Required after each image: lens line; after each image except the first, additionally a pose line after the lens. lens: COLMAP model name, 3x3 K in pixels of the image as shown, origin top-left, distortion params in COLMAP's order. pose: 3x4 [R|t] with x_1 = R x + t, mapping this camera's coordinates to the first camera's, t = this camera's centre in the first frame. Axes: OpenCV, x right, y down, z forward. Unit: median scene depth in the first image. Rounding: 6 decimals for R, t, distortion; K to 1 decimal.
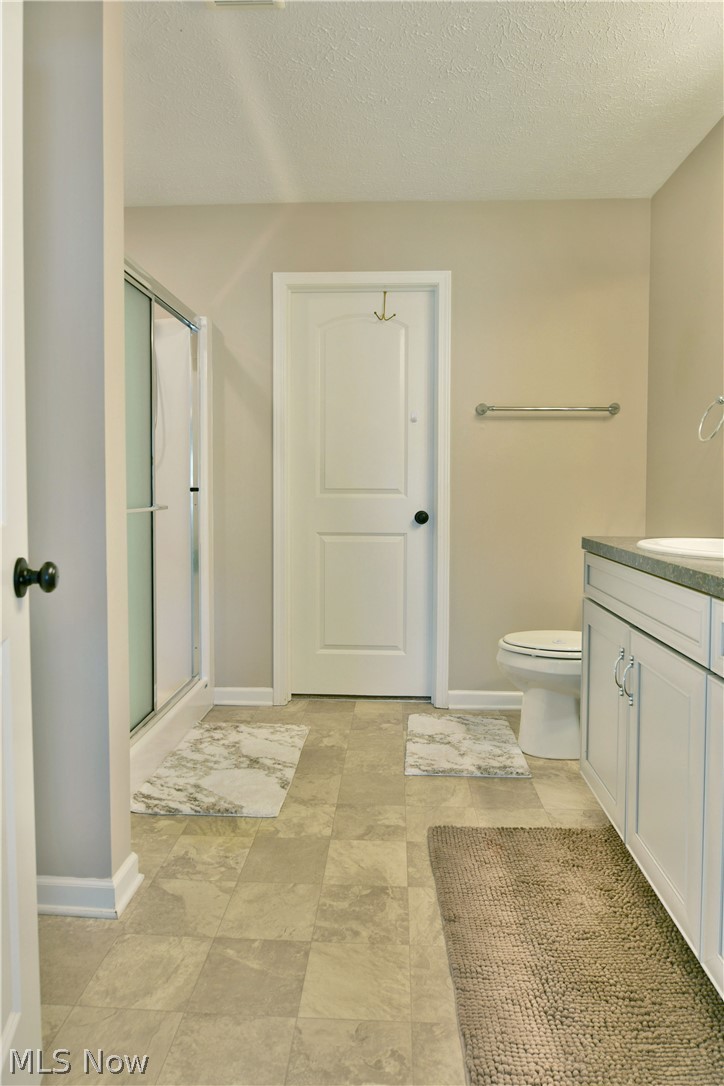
lens RADIAL K [[669.0, 0, 361.1], [0, 669.0, 510.4], [0, 0, 1]] dist [-0.000583, -0.012315]
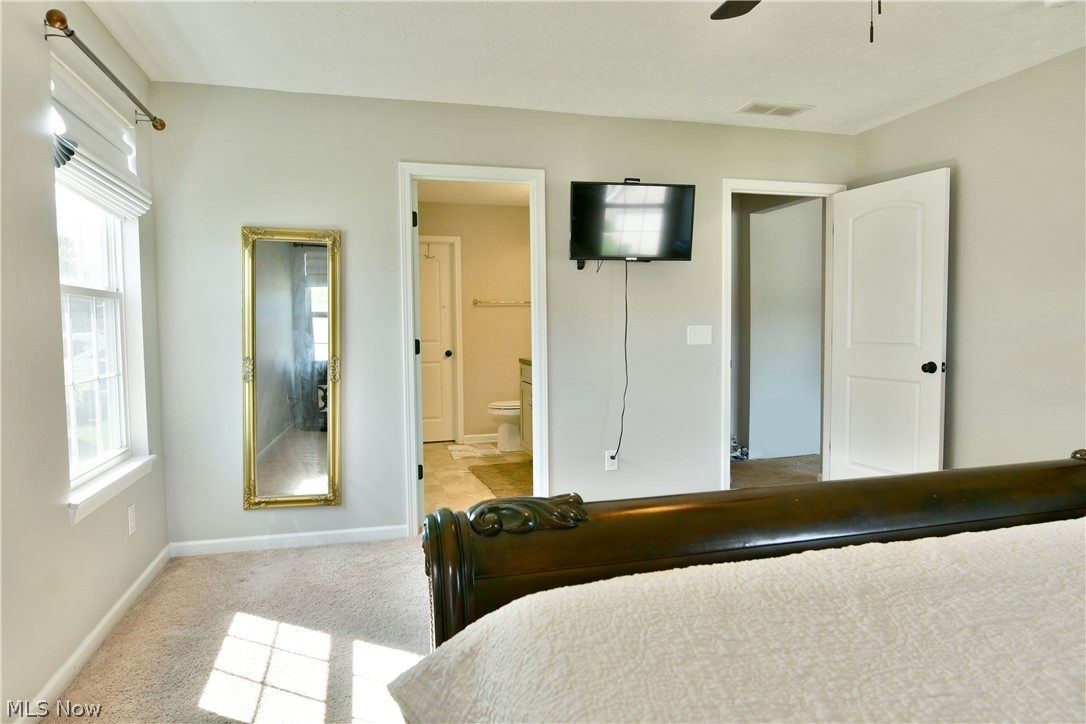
lens RADIAL K [[669.0, 0, 543.0], [0, 669.0, 362.0], [0, 0, 1]] dist [-0.000583, -0.012315]
pose [[0.950279, -0.028311, 0.310109, -0.305771], [0.022600, 0.999503, 0.021994, -0.002357], [-0.310577, -0.013892, 0.950447, -1.178079]]
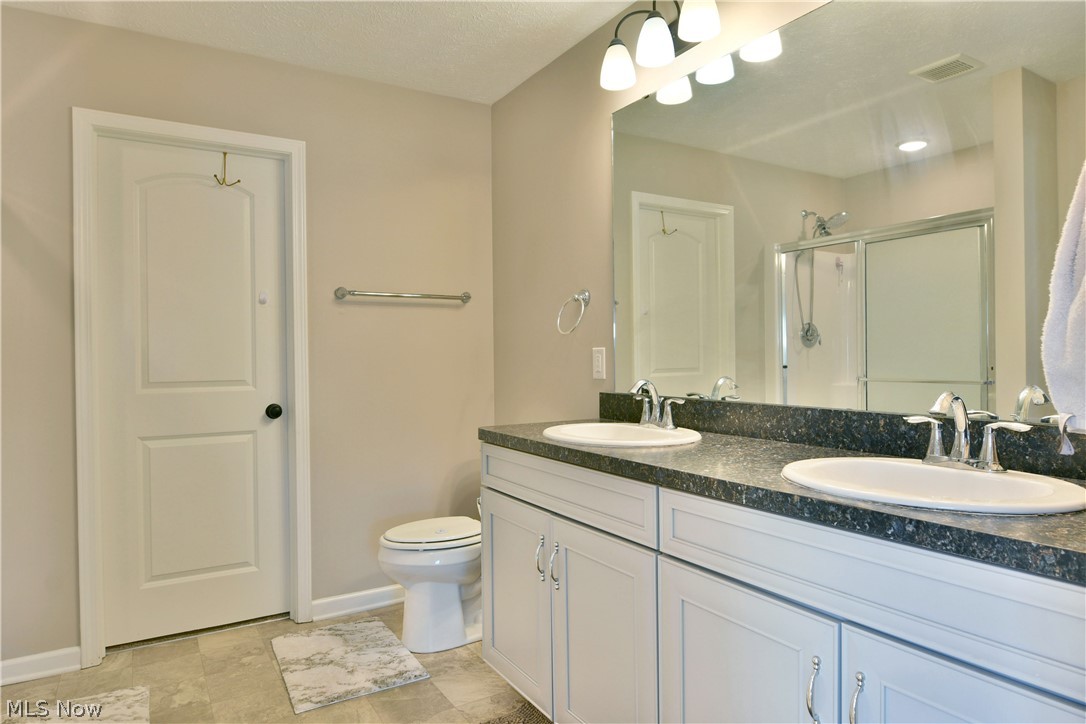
lens RADIAL K [[669.0, 0, 543.0], [0, 669.0, 362.0], [0, 0, 1]] dist [-0.000583, -0.012315]
pose [[0.831168, -0.015686, 0.555800, -0.117126], [0.032144, 0.999286, -0.019866, -0.028525], [-0.555091, 0.034378, 0.831079, 0.068895]]
